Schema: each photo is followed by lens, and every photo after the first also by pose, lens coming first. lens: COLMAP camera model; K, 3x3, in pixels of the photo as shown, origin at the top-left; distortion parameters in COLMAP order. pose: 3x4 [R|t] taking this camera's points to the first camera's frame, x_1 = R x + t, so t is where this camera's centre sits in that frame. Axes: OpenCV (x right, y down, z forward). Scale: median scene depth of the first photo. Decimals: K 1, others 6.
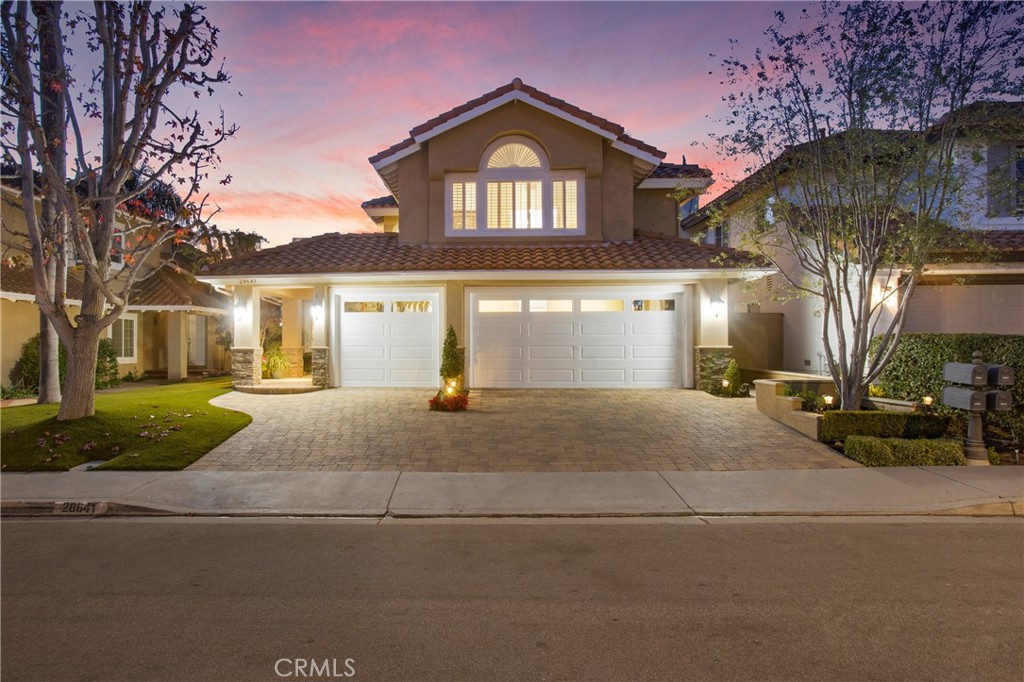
lens RADIAL K [[663.9, 0, 512.0], [0, 663.9, 341.0], [0, 0, 1]] dist [0.003769, 0.002012]
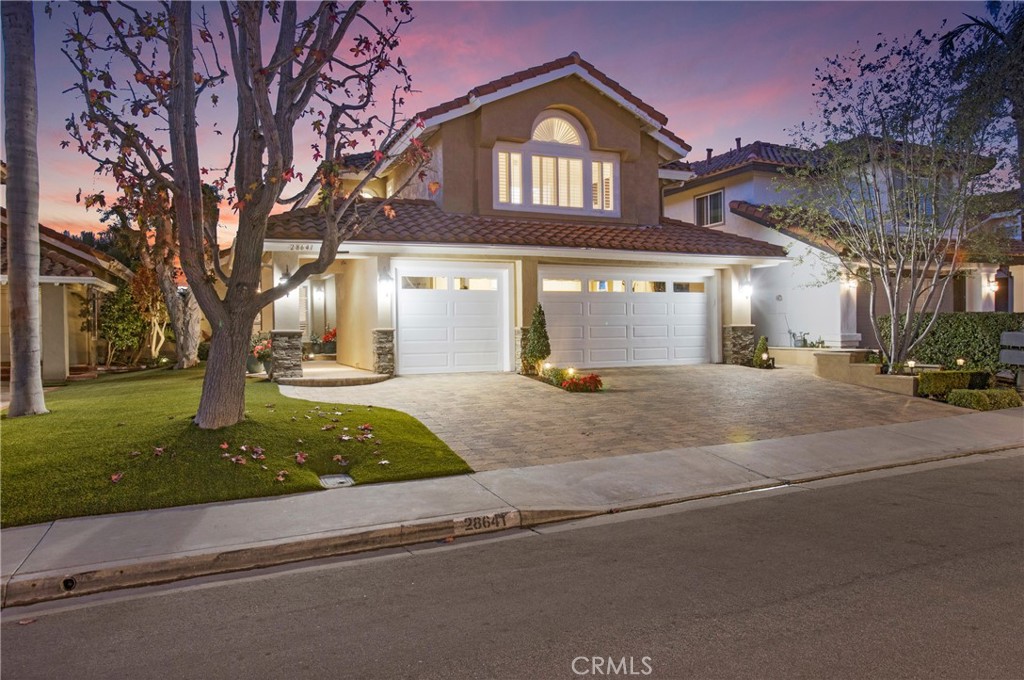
lens RADIAL K [[692.5, 0, 512.0], [0, 692.5, 340.0], [0, 0, 1]] dist [-0.005113, -0.001148]
pose [[0.882598, -0.015852, 0.469860, -0.552240], [0.009479, 0.999828, 0.015925, 0.010710], [-0.470032, -0.009602, 0.882597, 0.139658]]
